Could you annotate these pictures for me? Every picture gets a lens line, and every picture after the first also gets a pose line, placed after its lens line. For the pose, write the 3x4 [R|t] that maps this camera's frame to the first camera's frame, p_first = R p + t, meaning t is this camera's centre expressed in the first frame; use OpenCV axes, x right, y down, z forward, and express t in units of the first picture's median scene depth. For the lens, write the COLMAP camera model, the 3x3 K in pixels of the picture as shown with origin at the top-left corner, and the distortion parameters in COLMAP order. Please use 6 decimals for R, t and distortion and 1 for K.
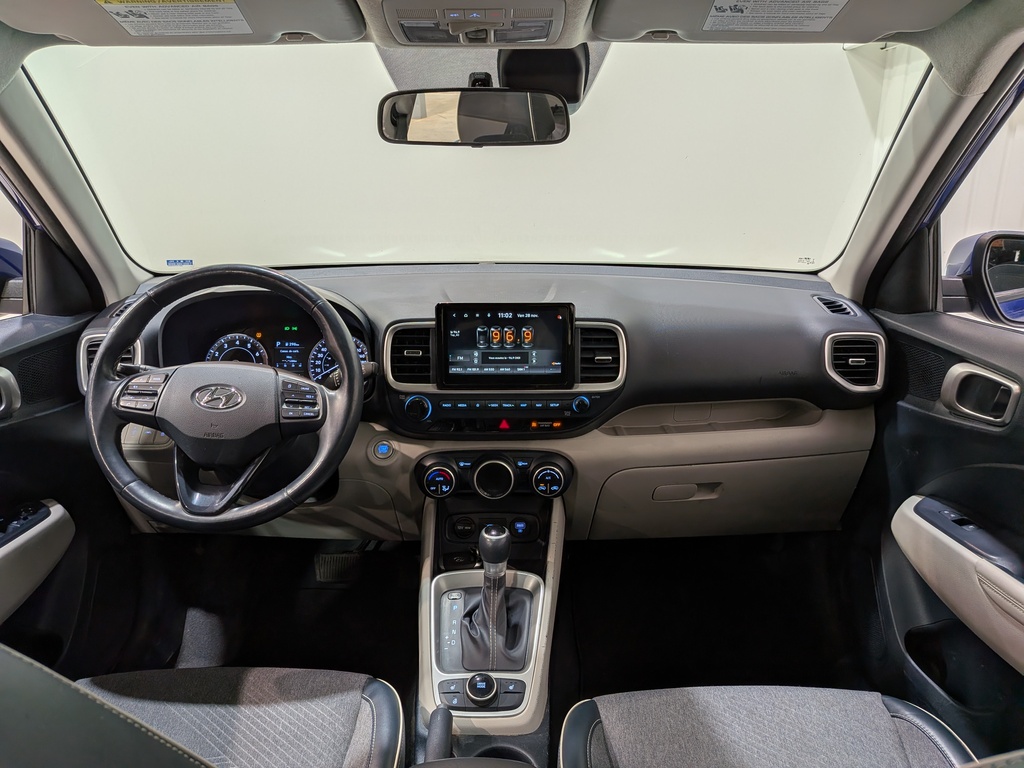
lens RADIAL K [[706.9, 0, 512.0], [0, 706.9, 384.0], [0, 0, 1]] dist [0.063010, -0.099781]
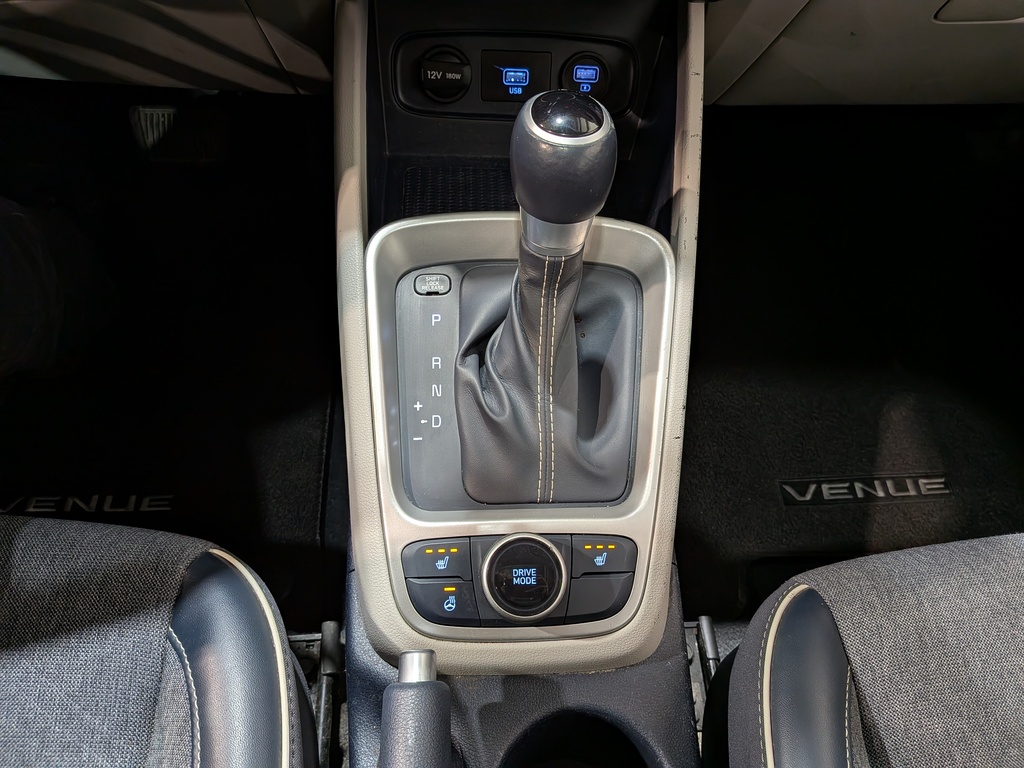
lens RADIAL K [[718.9, 0, 515.4], [0, 718.9, 368.7], [0, 0, 1]] dist [0.056954, -0.110224]
pose [[0.997775, 0.006411, 0.066357, -0.062190], [-0.044287, 0.807728, 0.587890, 0.111395], [-0.049829, -0.589520, 0.806215, 0.666852]]
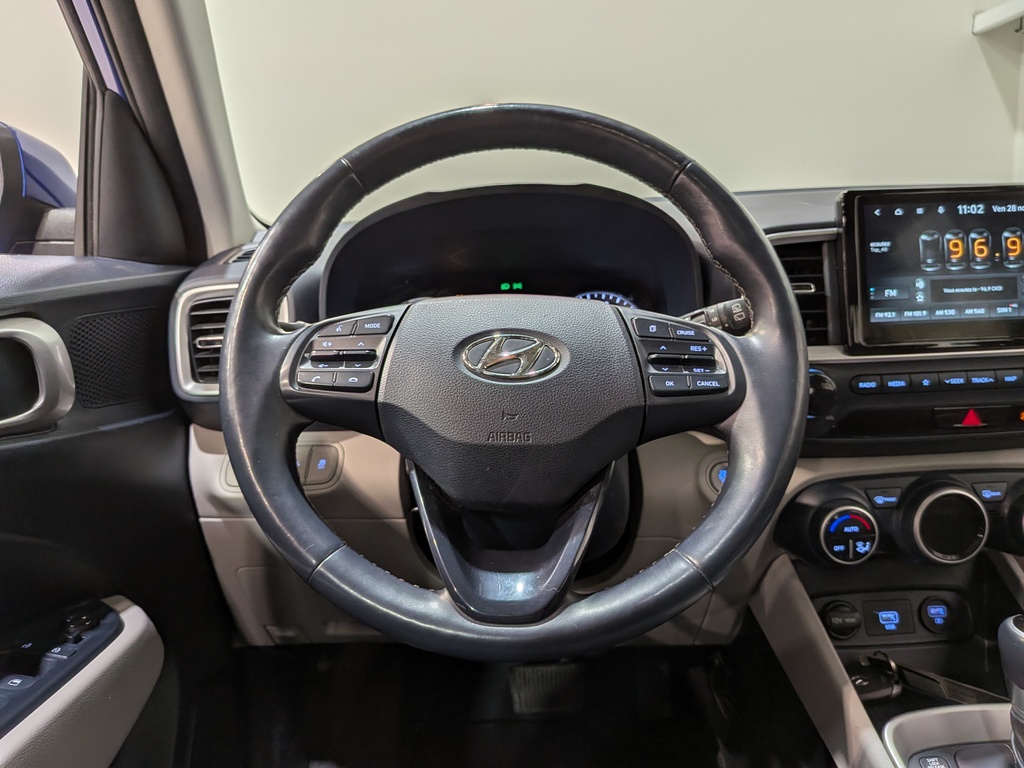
lens RADIAL K [[718.9, 0, 515.4], [0, 718.9, 368.7], [0, 0, 1]] dist [0.056954, -0.110224]
pose [[0.999038, -0.042433, -0.011041, -0.353594], [0.040922, 0.992787, -0.112688, 0.069670], [0.015743, 0.112127, 0.993569, 0.471985]]
